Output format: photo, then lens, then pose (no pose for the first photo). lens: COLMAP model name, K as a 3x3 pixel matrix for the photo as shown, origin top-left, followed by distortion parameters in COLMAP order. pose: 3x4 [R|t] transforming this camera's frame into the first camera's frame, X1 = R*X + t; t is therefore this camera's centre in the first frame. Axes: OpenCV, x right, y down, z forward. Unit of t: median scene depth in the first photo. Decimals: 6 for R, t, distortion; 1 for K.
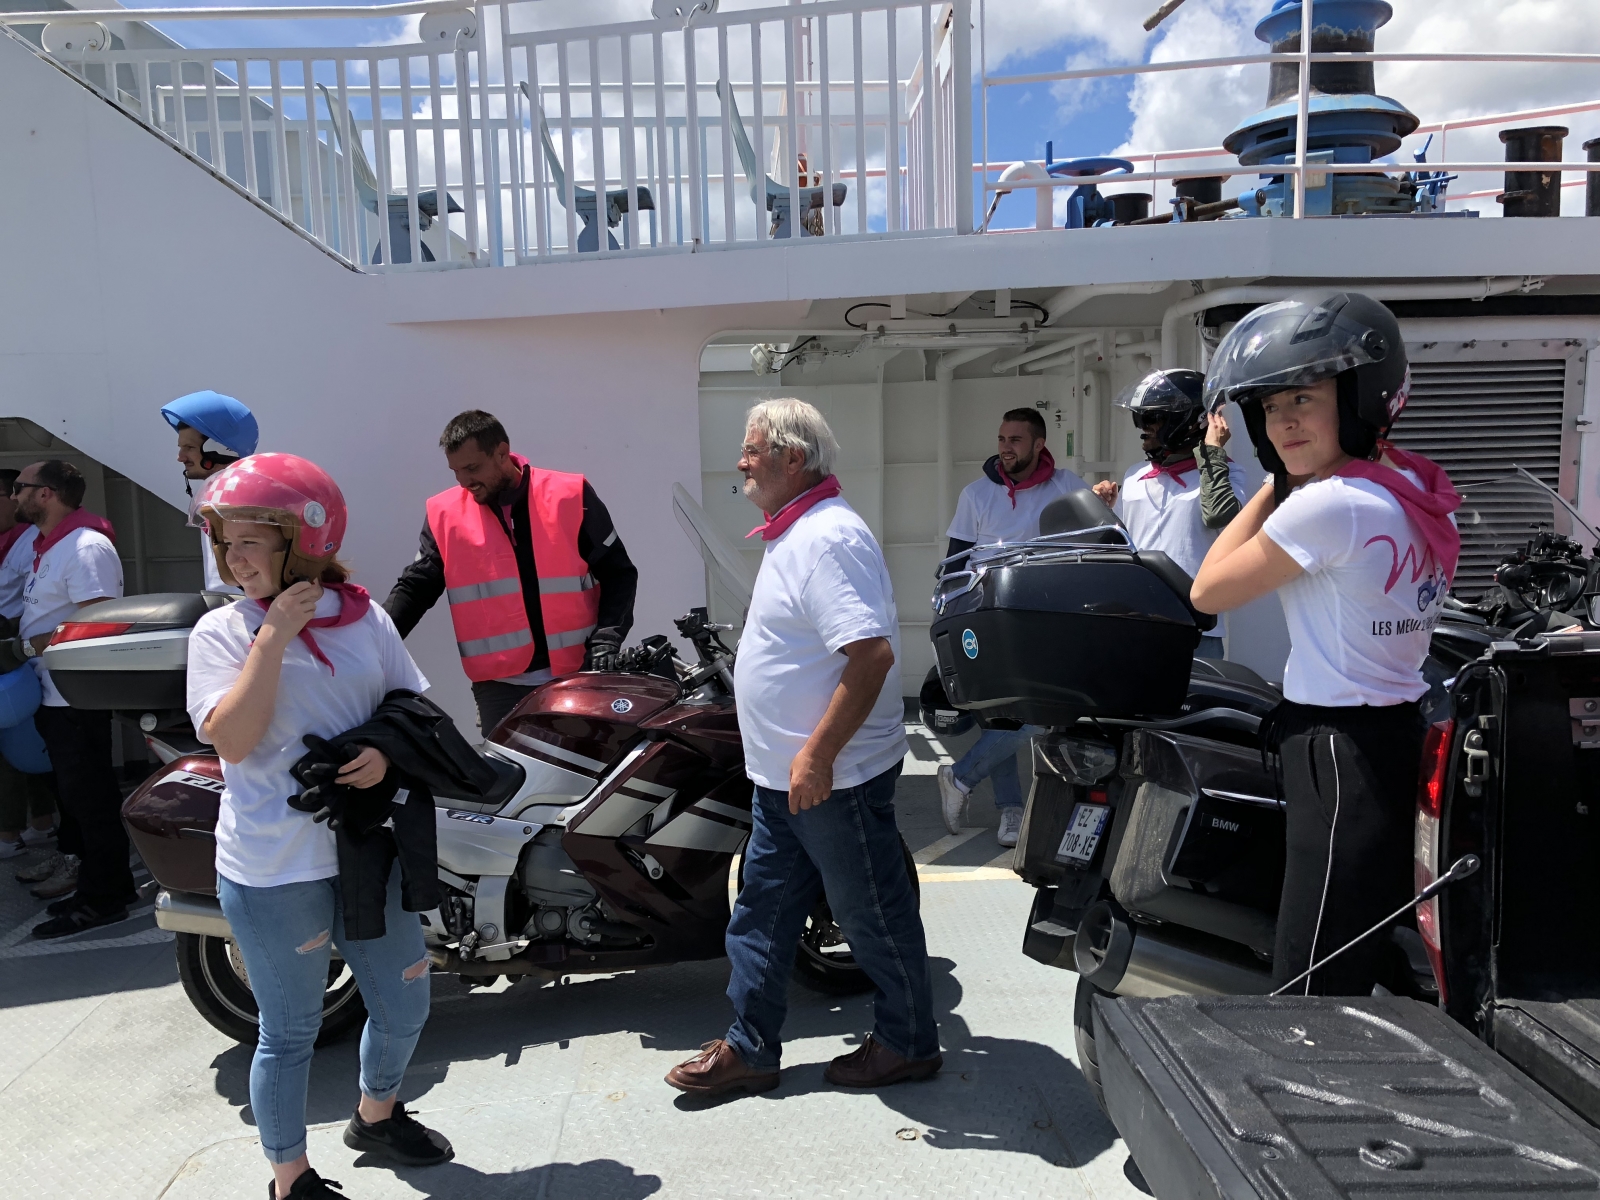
lens RADIAL K [[1260.7, 0, 800.0], [0, 1260.7, 600.0], [0, 0, 1]] dist [0.048624, -0.073772]
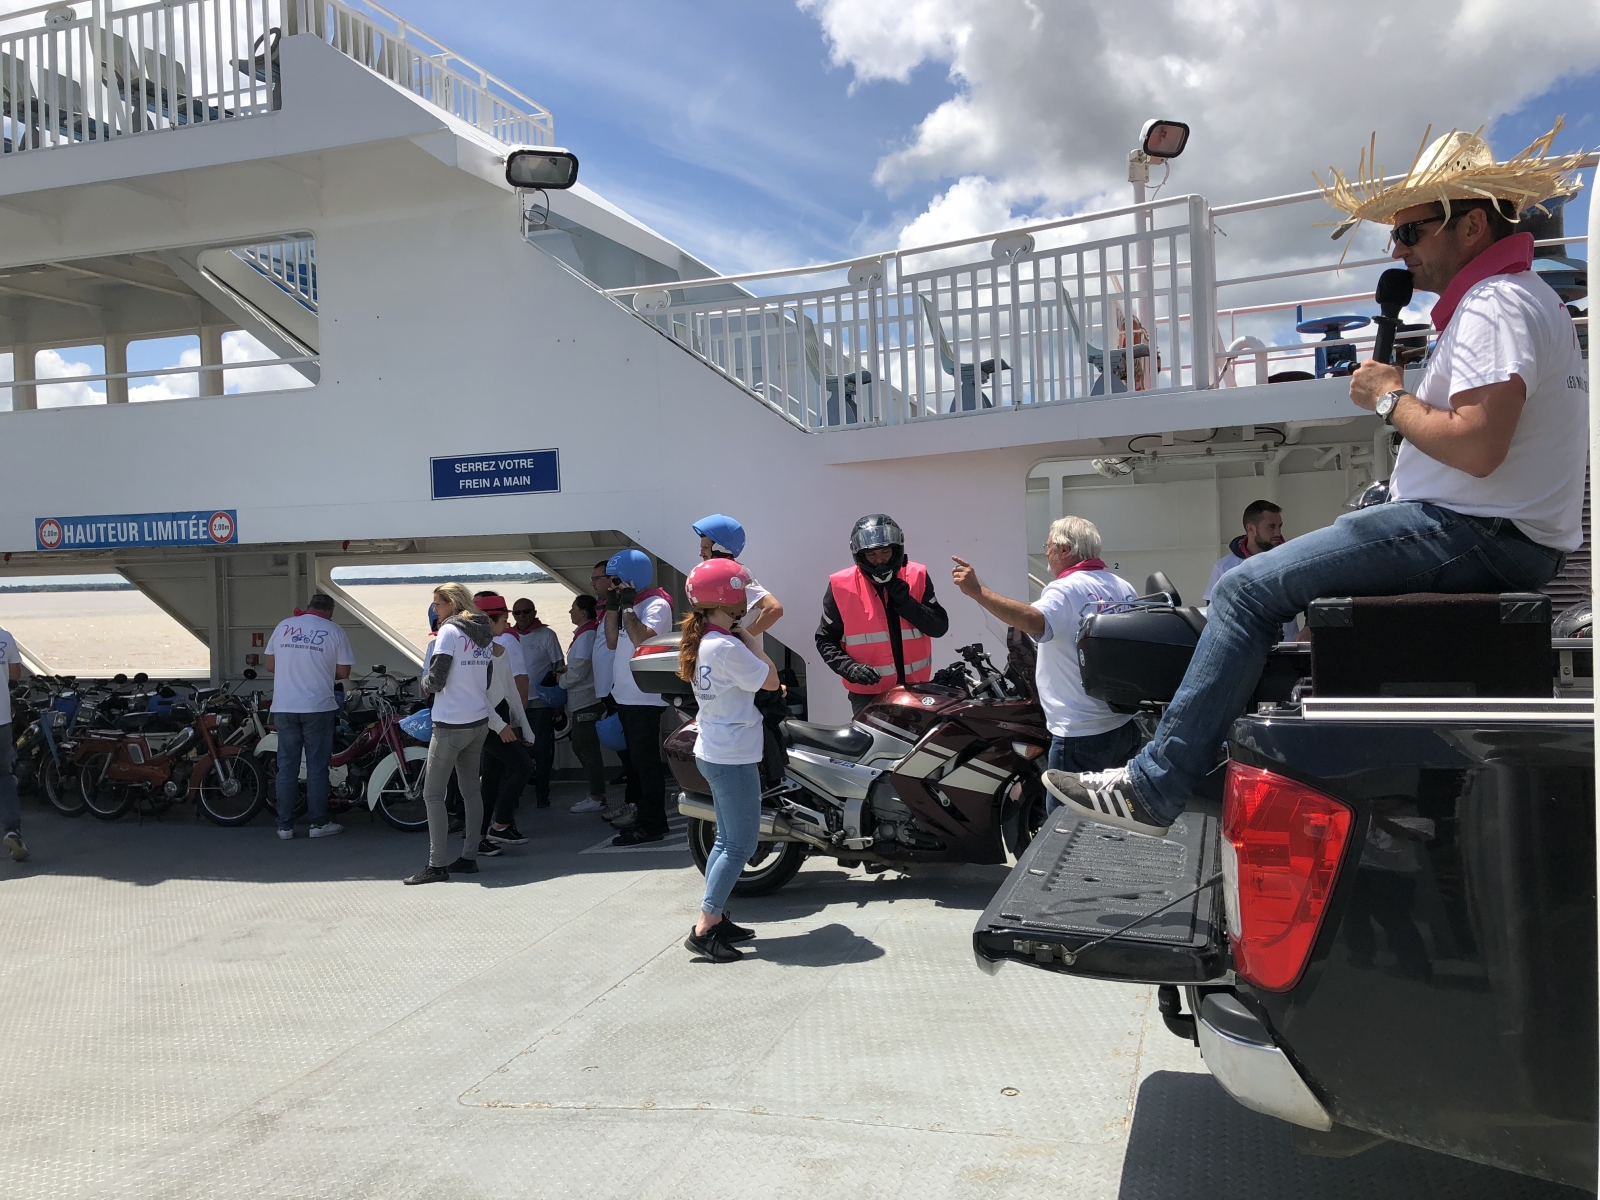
lens RADIAL K [[1300.3, 0, 800.9], [0, 1300.3, 573.1], [0, 0, 1]] dist [-0.009202, 0.005351]
pose [[0.925853, -0.007101, -0.377816, 0.313305], [-0.022730, 0.996967, -0.074439, 0.041181], [0.377199, 0.077507, 0.922883, -0.588660]]
